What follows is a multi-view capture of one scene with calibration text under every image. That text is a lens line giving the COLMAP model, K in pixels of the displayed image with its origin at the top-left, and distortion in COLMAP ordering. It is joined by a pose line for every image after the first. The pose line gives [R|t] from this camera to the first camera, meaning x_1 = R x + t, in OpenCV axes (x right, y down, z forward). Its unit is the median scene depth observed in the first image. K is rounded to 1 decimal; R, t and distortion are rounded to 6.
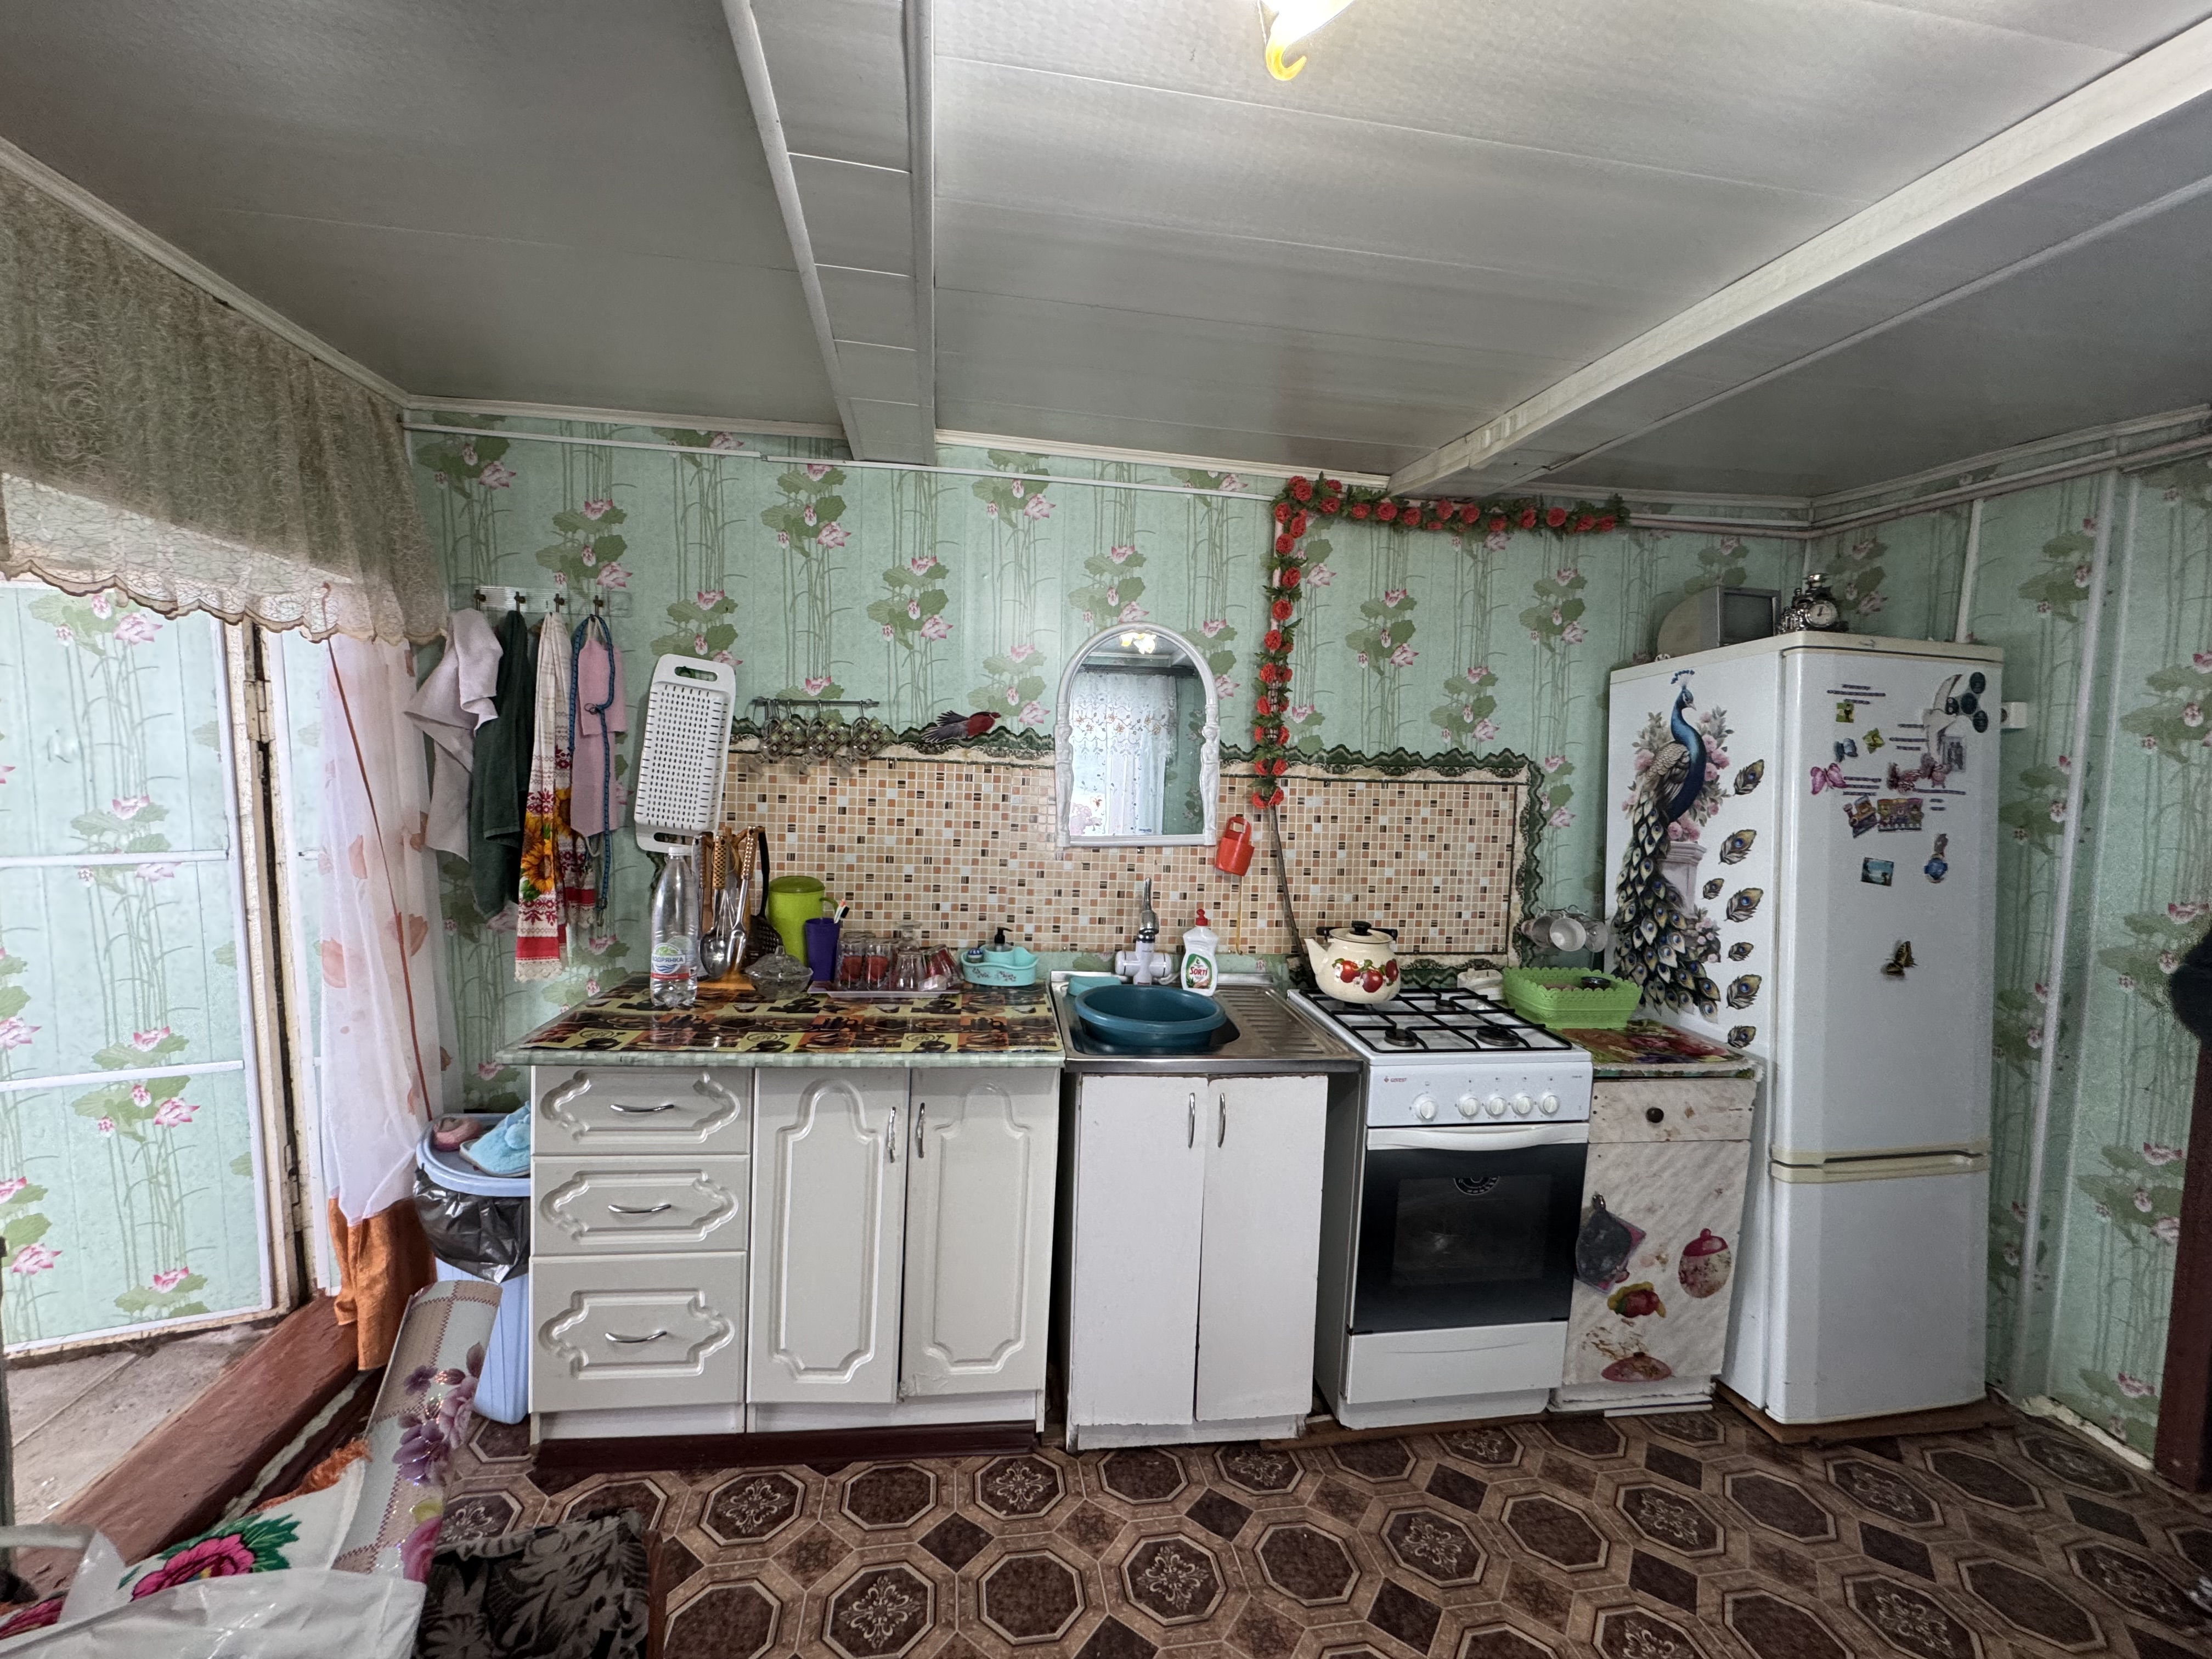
lens RADIAL K [[871.0, 0, 1101.1], [0, 871.0, 824.8], [0, 0, 1]] dist [-0.002753, 0.000338]
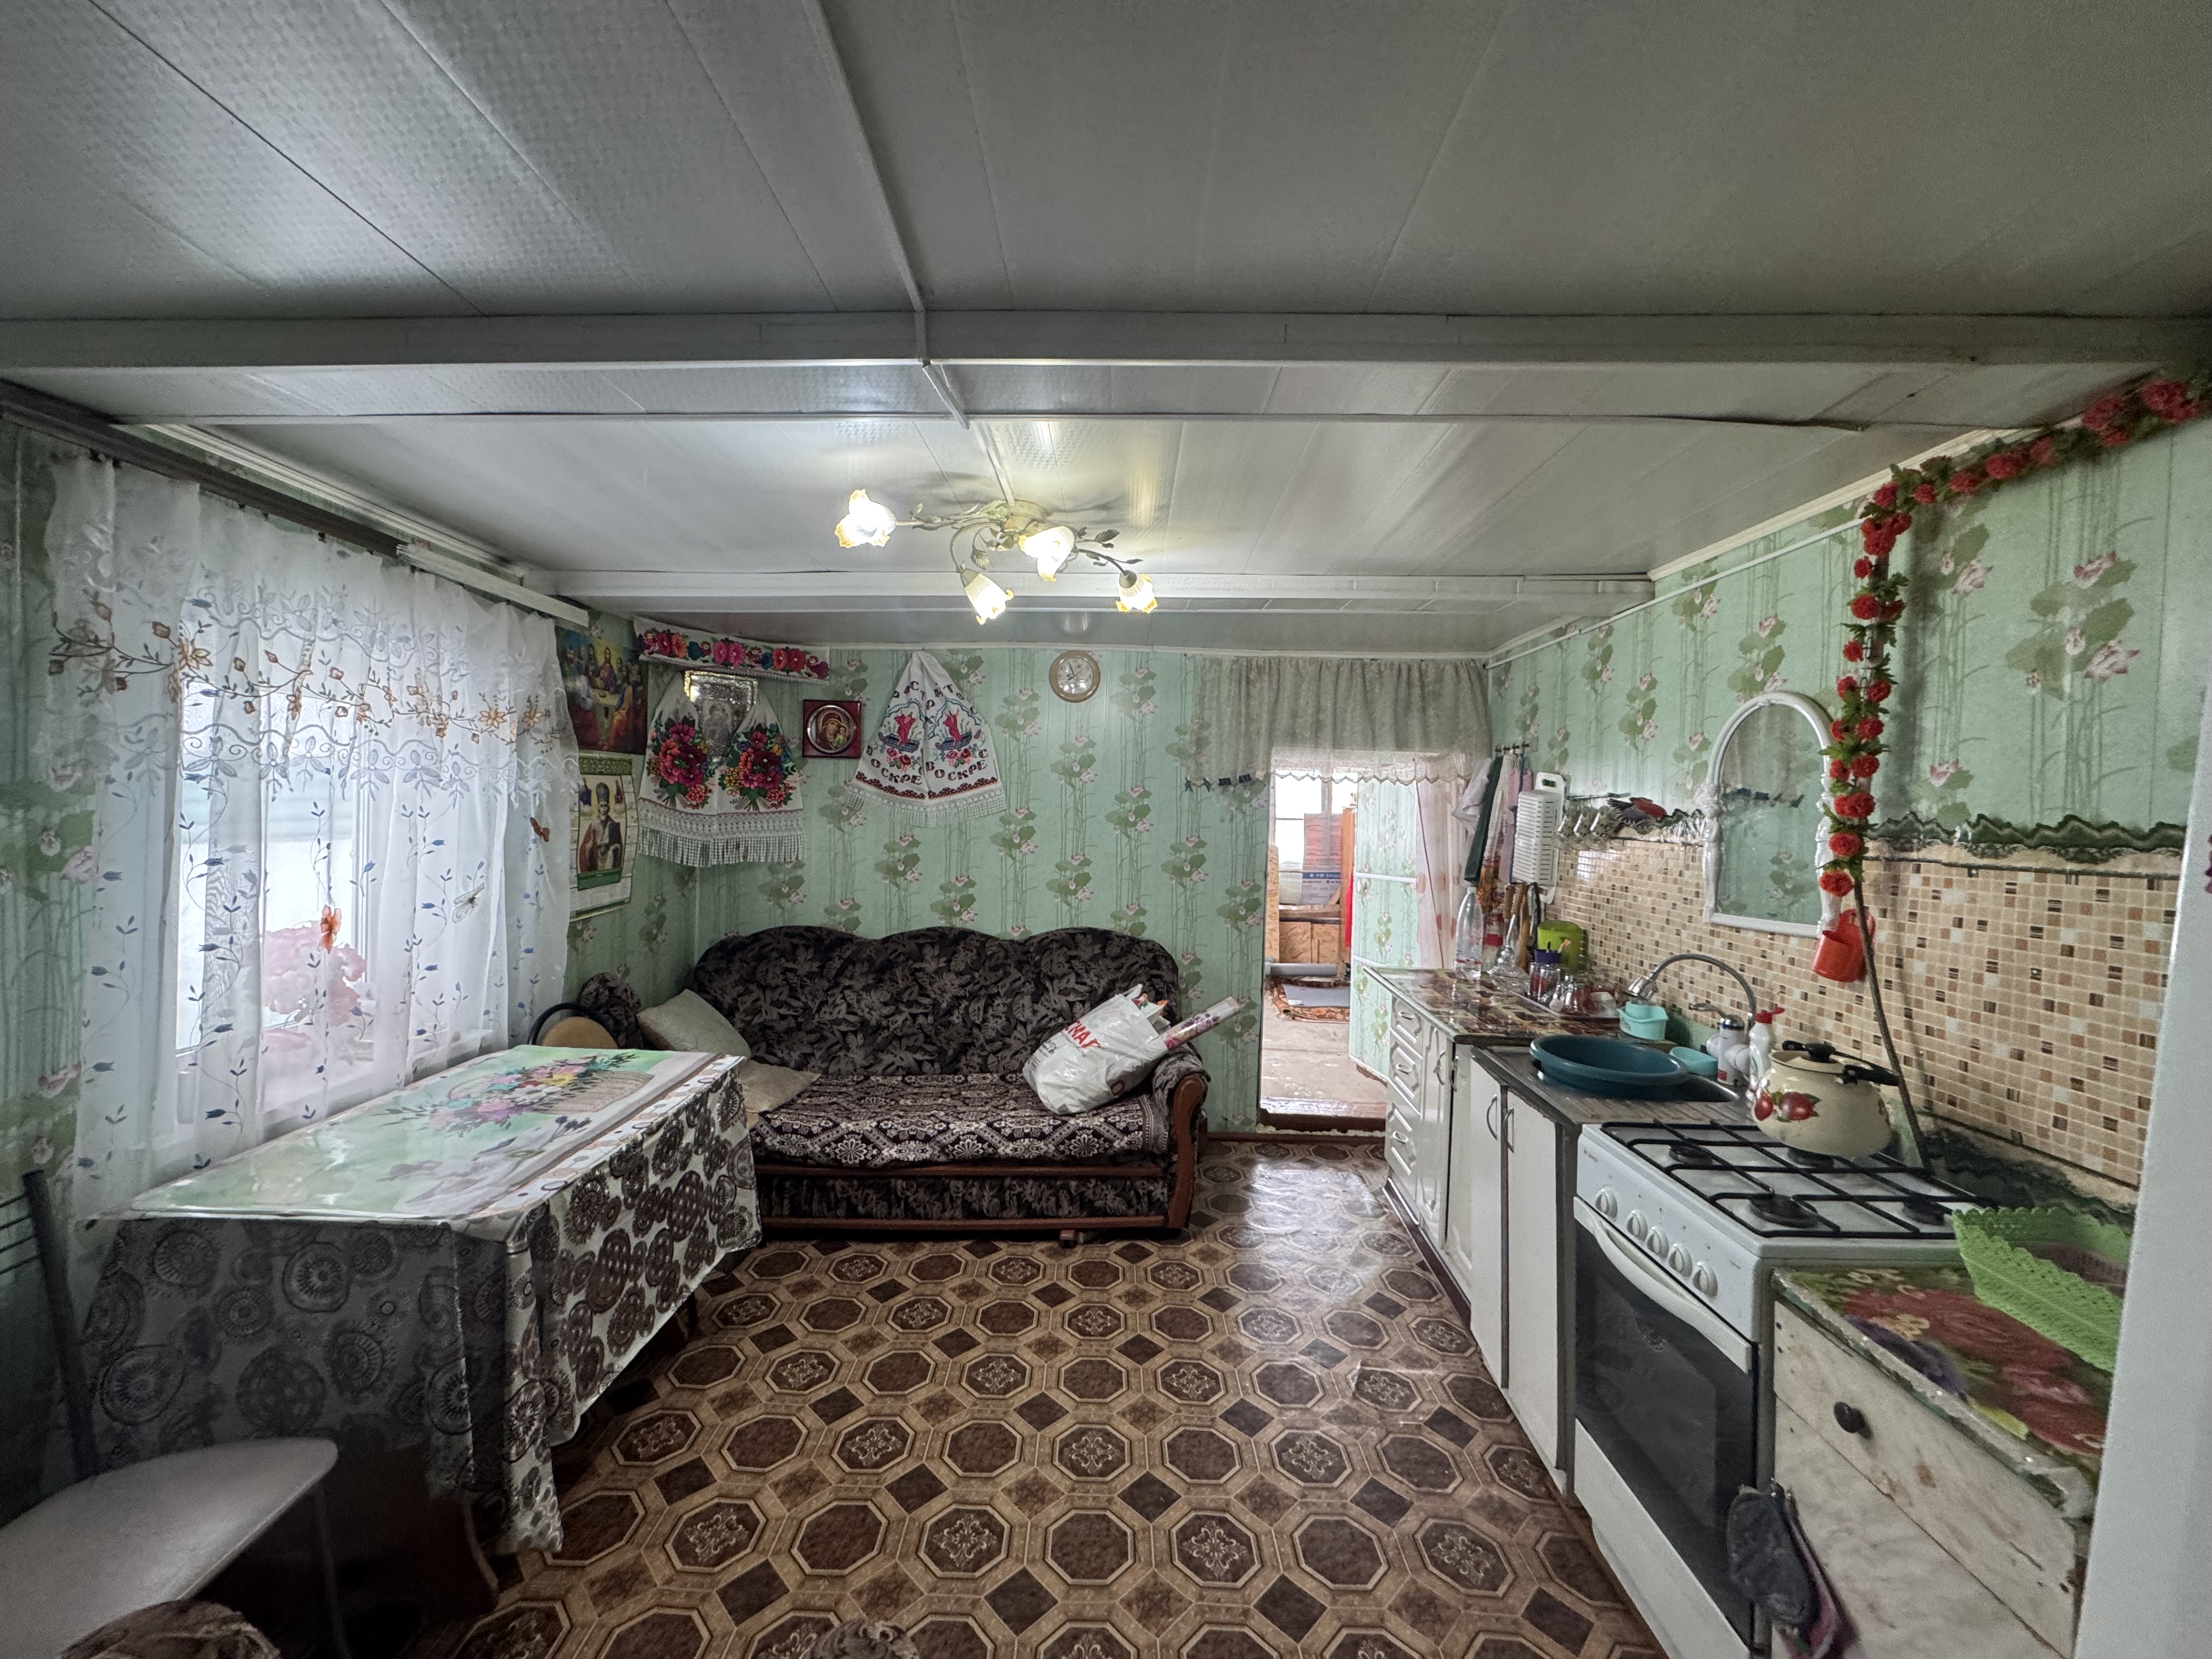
lens RADIAL K [[871.0, 0, 1111.7], [0, 871.0, 818.3], [0, 0, 1]] dist [-0.002753, 0.000338]
pose [[-0.162229, -0.030820, -0.986272, 1.042090], [-0.103299, 0.994551, -0.014087, -0.009908], [0.981331, 0.099595, -0.164529, 0.446155]]
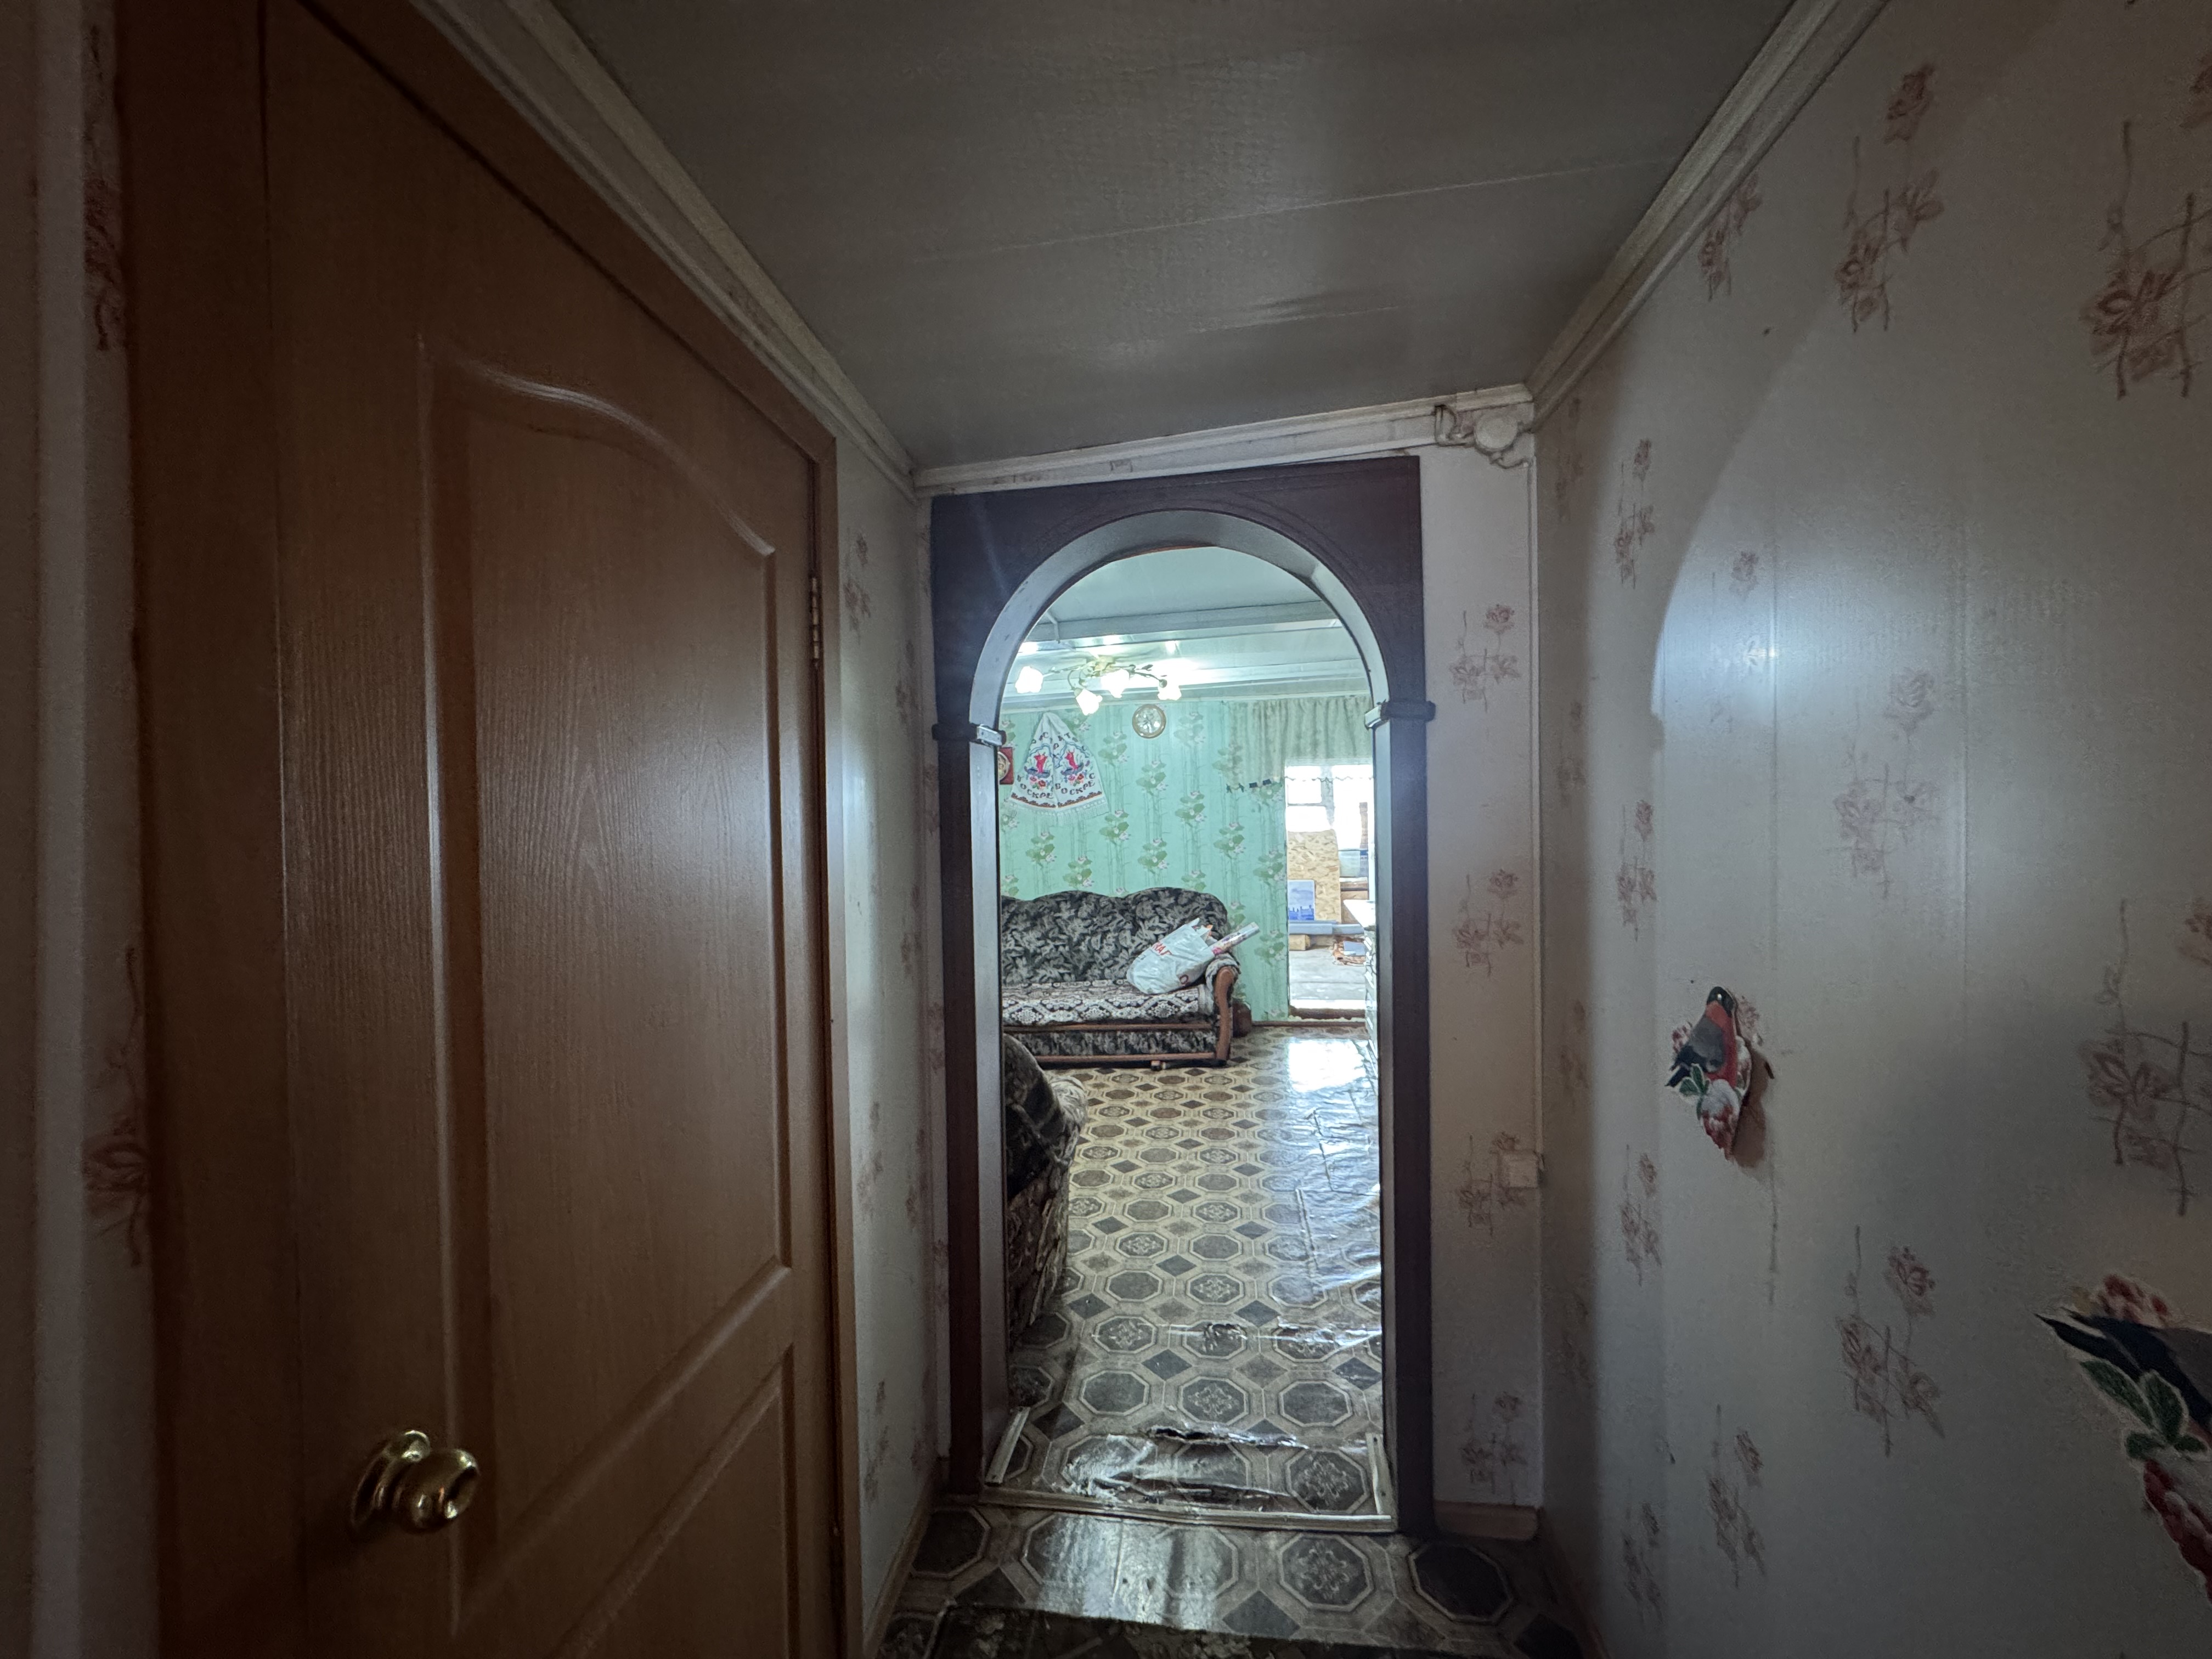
lens RADIAL K [[871.0, 0, 1103.3], [0, 871.0, 825.1], [0, 0, 1]] dist [-0.002753, 0.000338]
pose [[-0.301649, -0.013042, -0.953330, 1.821891], [-0.051577, 0.998666, 0.002658, 0.003143], [0.952023, 0.049971, -0.301919, 0.714675]]
